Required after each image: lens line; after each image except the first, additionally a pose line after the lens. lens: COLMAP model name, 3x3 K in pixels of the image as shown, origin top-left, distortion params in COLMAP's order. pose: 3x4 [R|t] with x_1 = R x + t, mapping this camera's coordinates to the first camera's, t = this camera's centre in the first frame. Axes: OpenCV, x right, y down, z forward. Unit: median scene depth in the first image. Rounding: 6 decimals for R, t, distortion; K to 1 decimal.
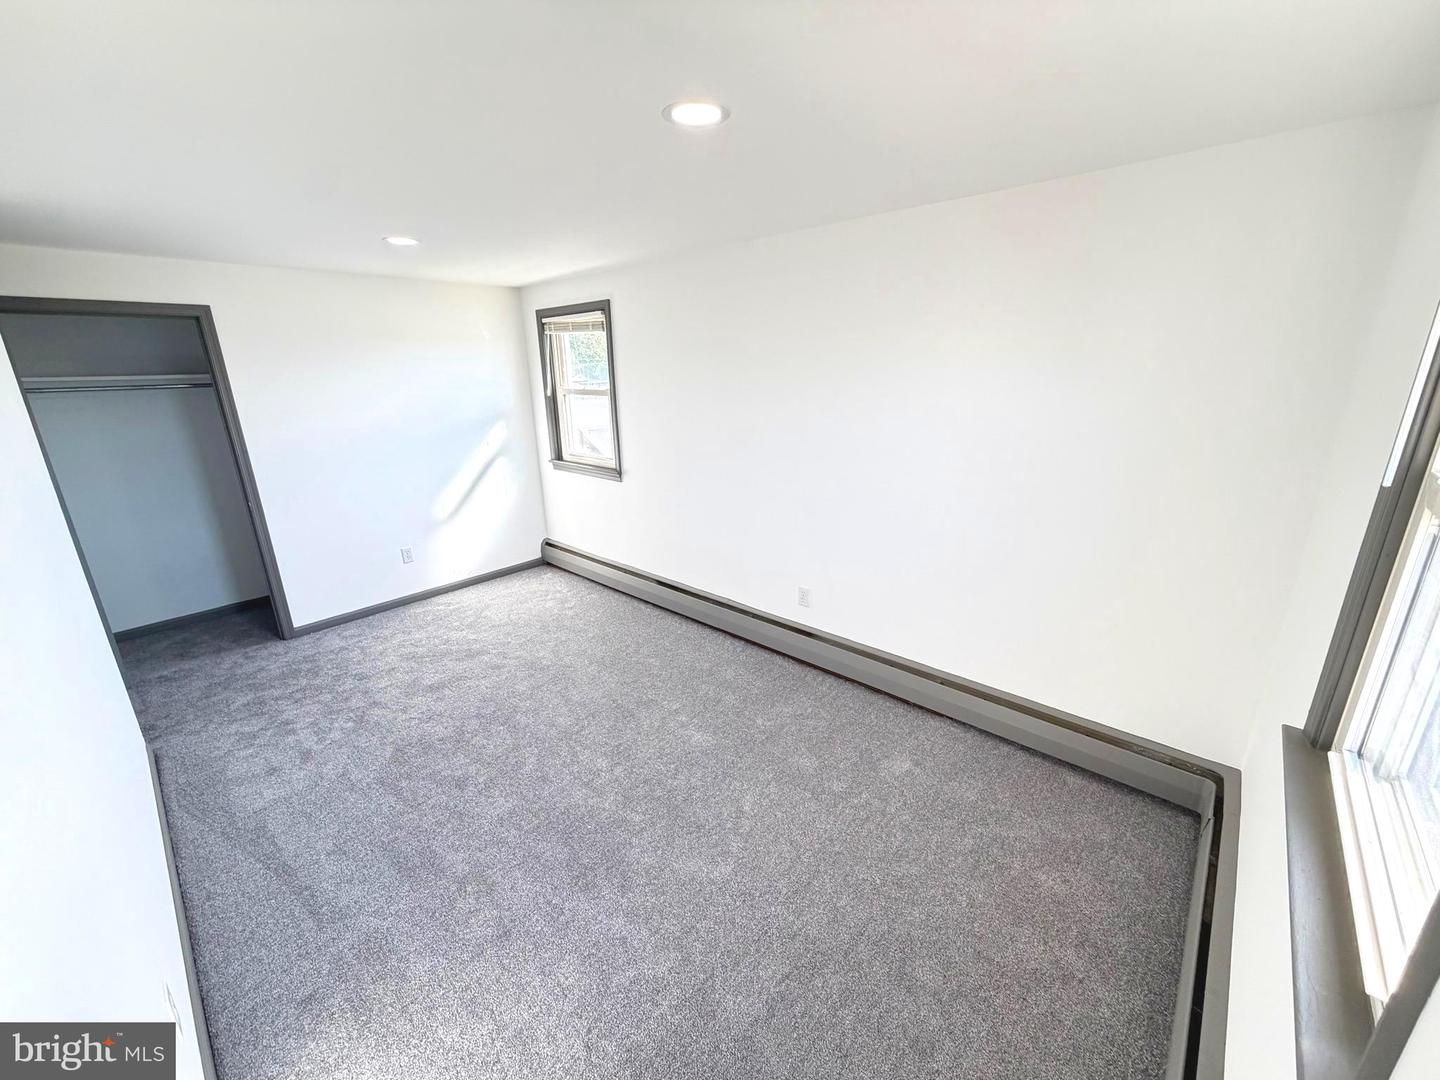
lens RADIAL K [[571.3, 0, 720.0], [0, 571.3, 540.0], [0, 0, 1]] dist [0.000120, -0.000002]
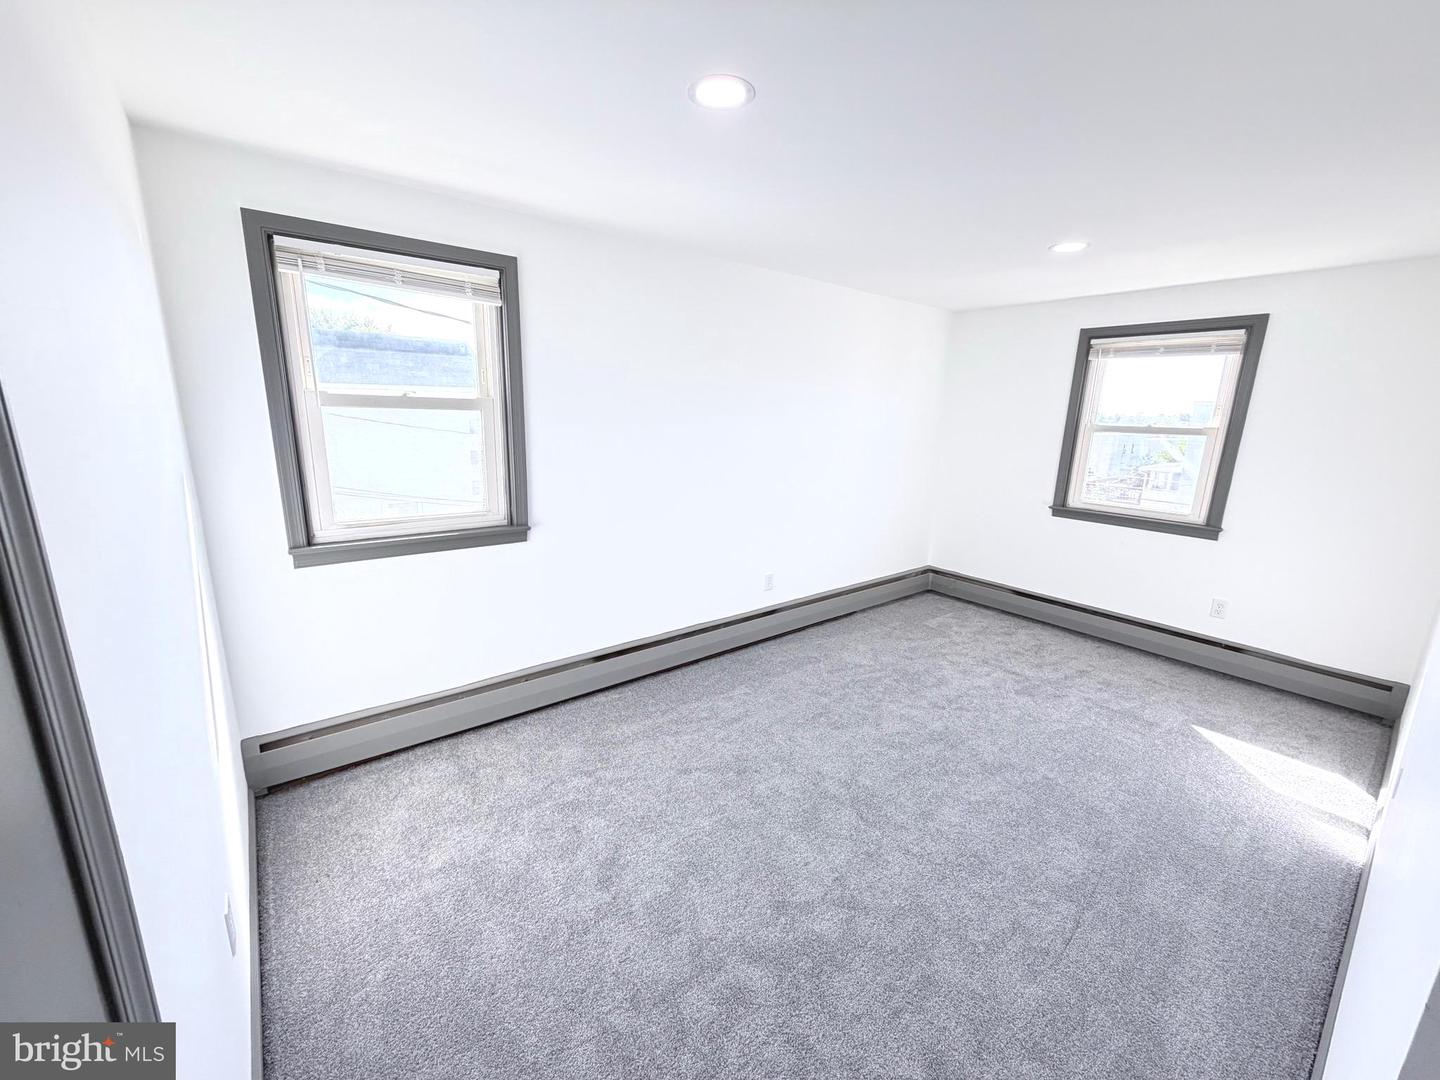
lens RADIAL K [[571.3, 0, 720.0], [0, 571.3, 540.0], [0, 0, 1]] dist [0.000120, -0.000002]
pose [[0.143293, -0.211538, 0.966809, -0.796725], [0.234576, 0.956312, 0.174474, -0.171645], [-0.961479, 0.201789, 0.186655, 0.694740]]
